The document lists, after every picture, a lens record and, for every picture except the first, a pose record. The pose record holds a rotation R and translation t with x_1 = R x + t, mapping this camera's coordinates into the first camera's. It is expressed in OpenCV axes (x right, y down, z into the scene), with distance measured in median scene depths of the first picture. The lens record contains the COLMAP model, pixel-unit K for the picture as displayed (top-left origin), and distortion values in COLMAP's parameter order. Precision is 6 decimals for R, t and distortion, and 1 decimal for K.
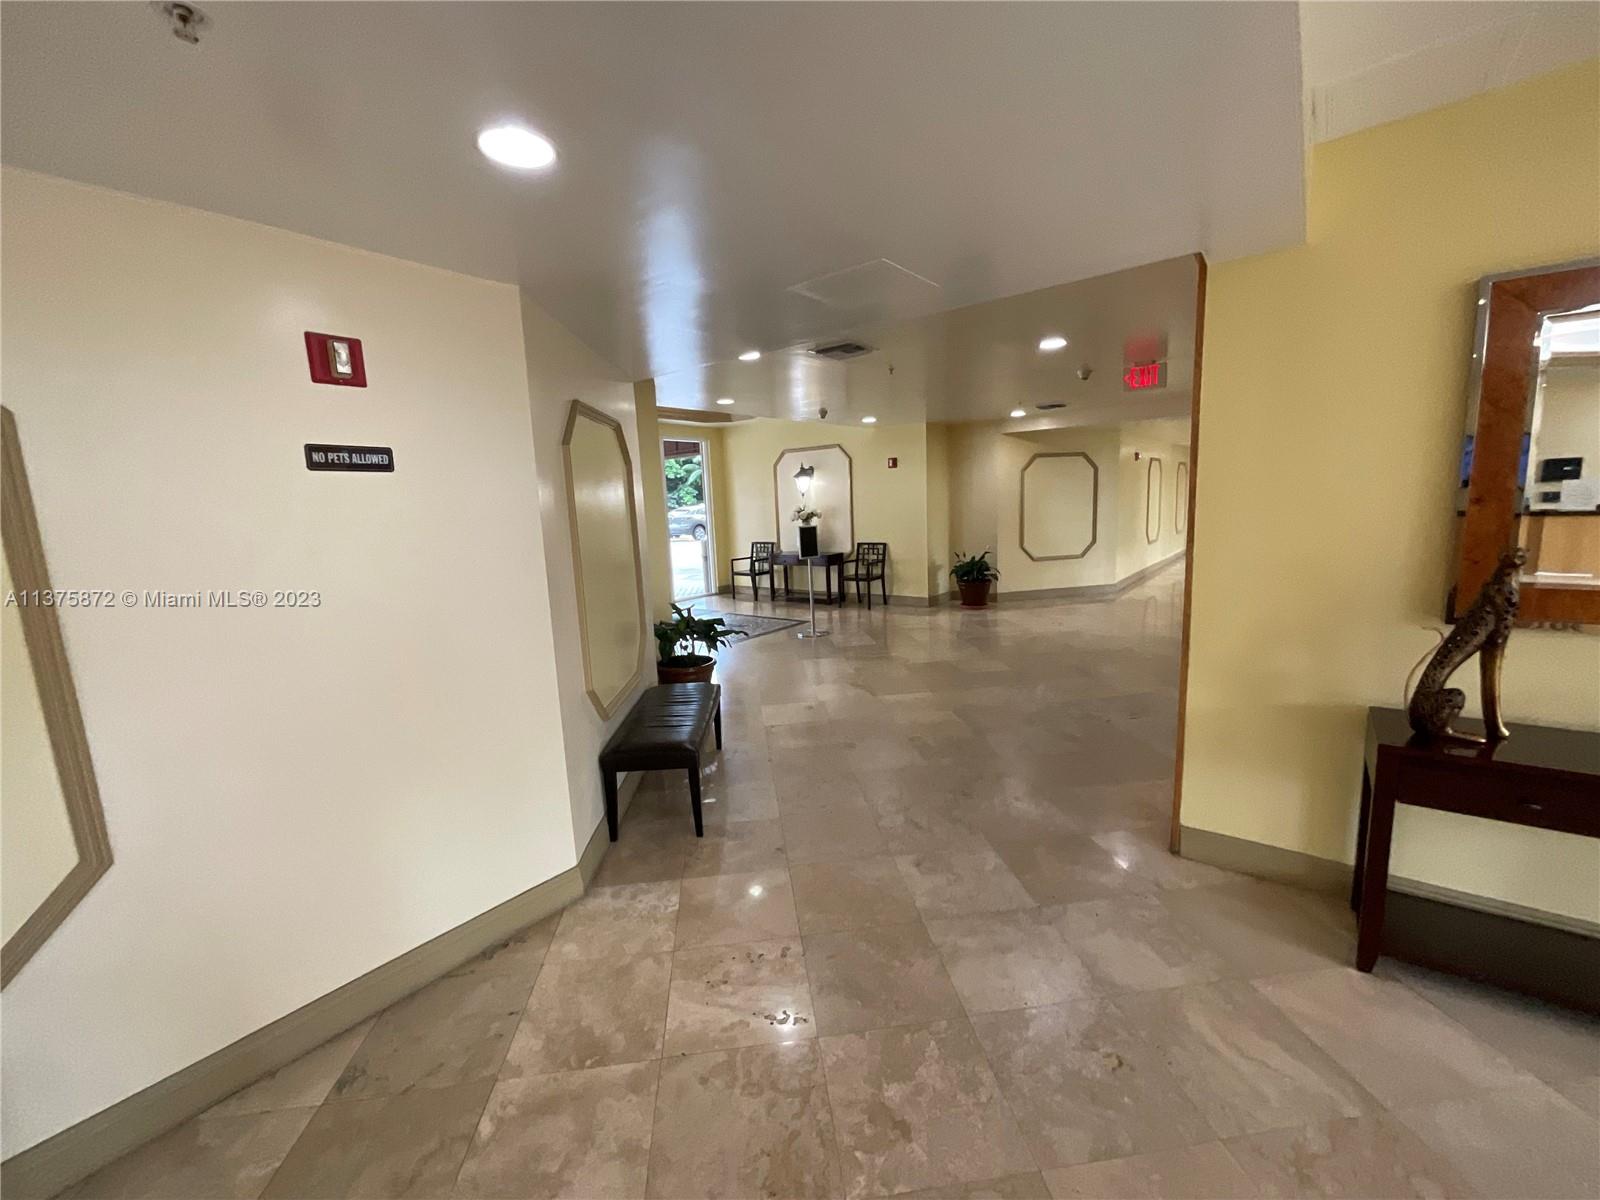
lens RADIAL K [[648.6, 0, 802.9], [0, 648.6, 597.8], [0, 0, 1]] dist [0.000812, 0.000118]
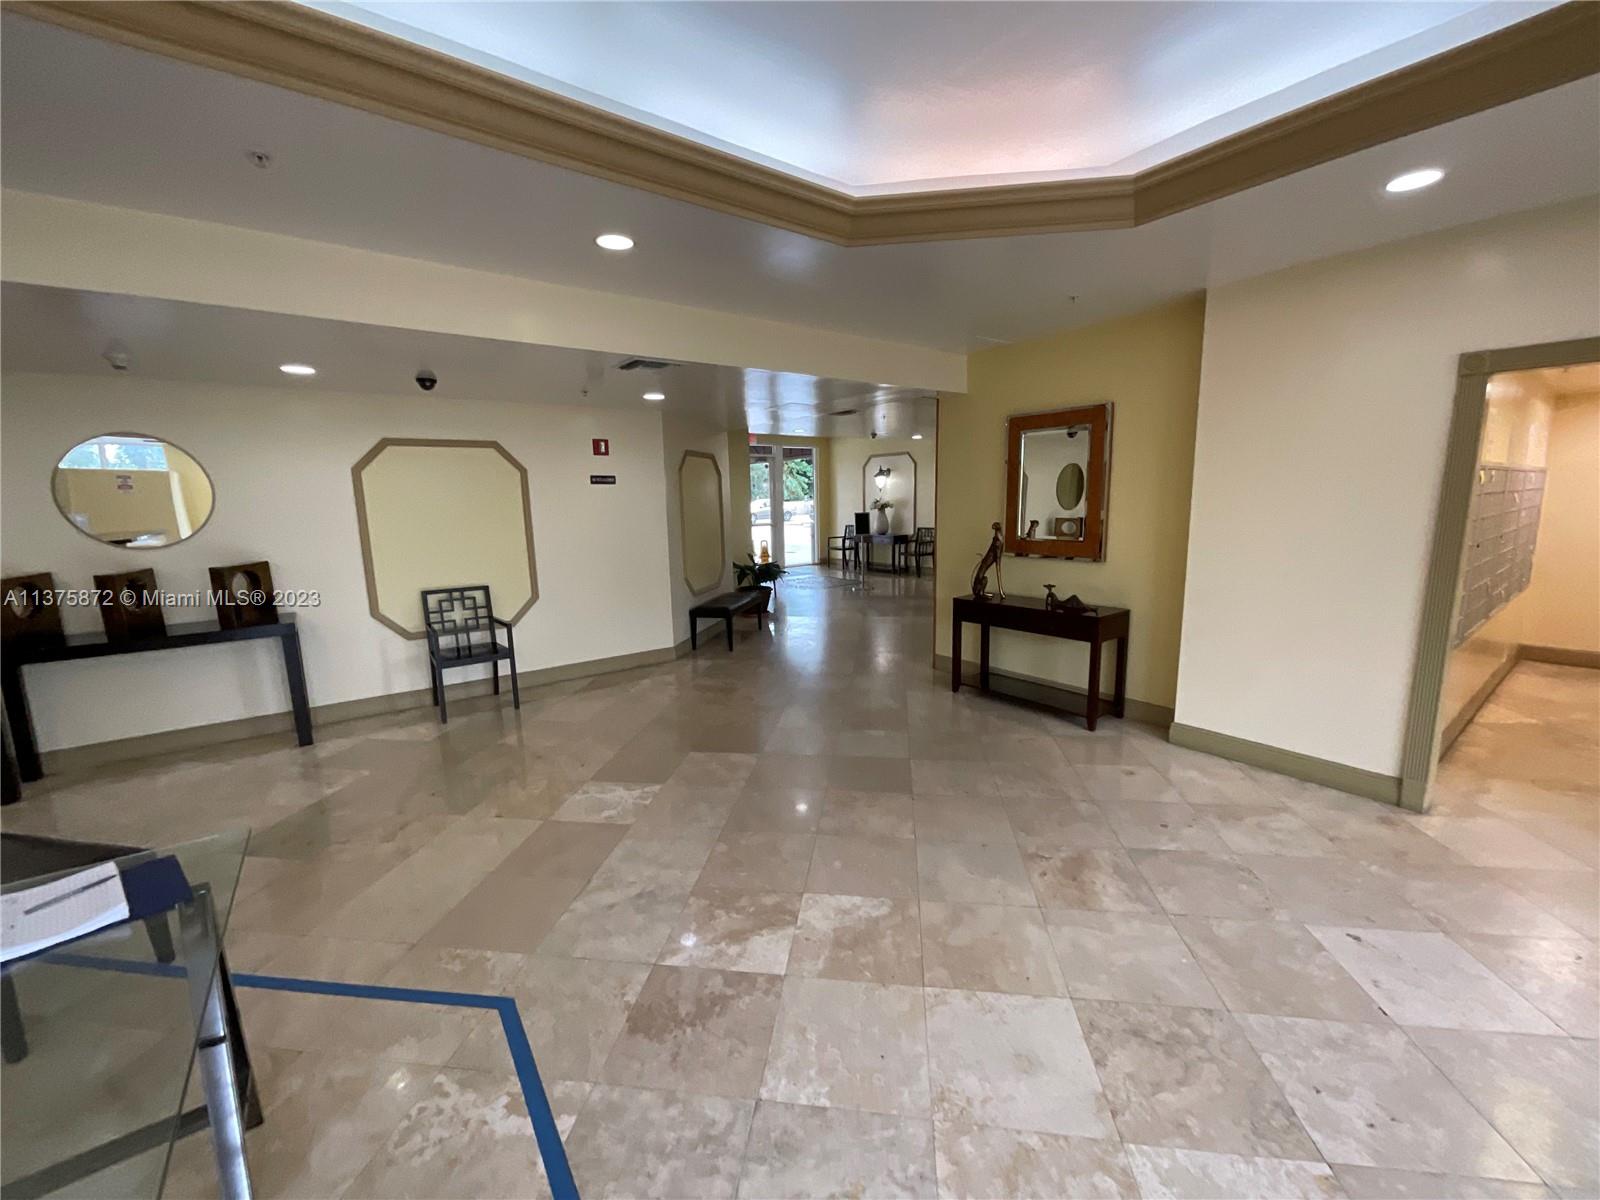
lens RADIAL K [[646.4, 0, 801.5], [0, 646.4, 601.1], [0, 0, 1]] dist [0.001821, 0.000001]
pose [[0.967345, 0.061738, -0.245831, 0.185011], [-0.056584, 0.998006, 0.027979, 0.040146], [0.247068, -0.013155, 0.968909, -0.324079]]
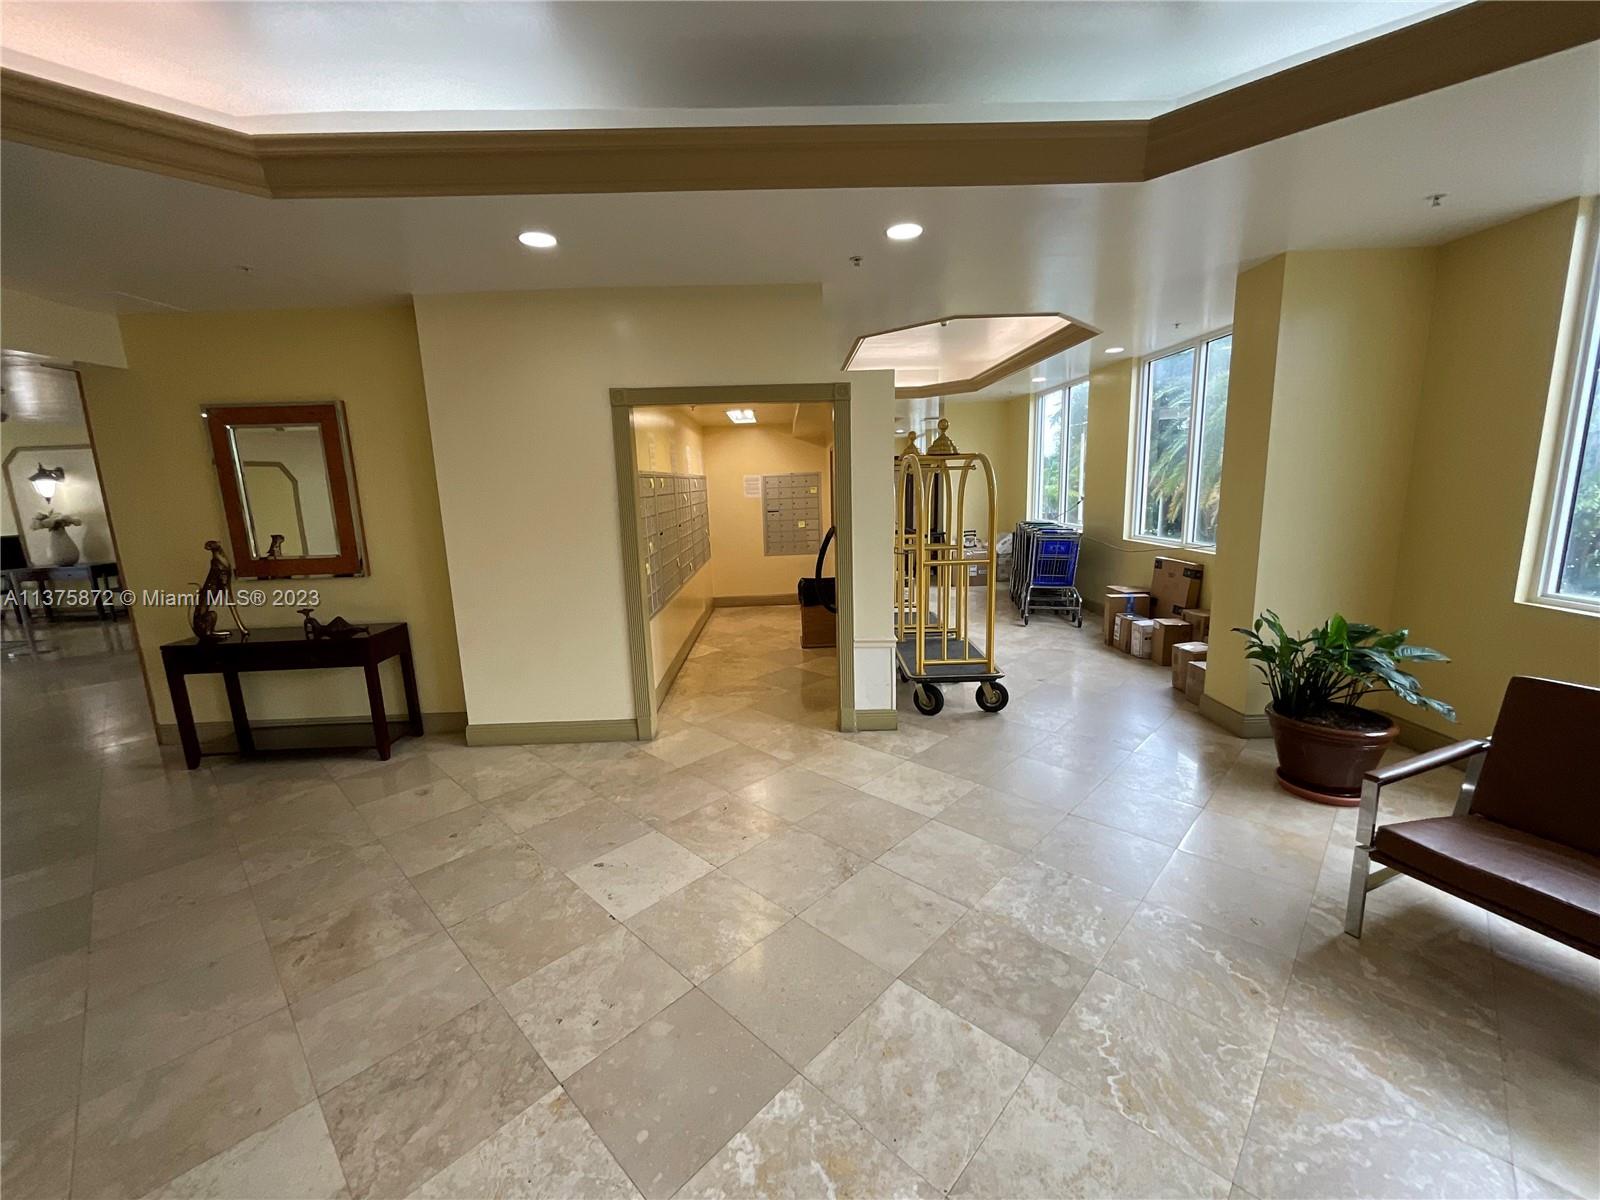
lens RADIAL K [[646.4, 0, 801.5], [0, 646.4, 601.1], [0, 0, 1]] dist [0.001821, 0.000001]
pose [[0.773339, -0.100514, 0.625974, 0.230084], [0.095084, 0.994573, 0.042233, 0.038558], [-0.626822, 0.026860, 0.778700, -0.327820]]
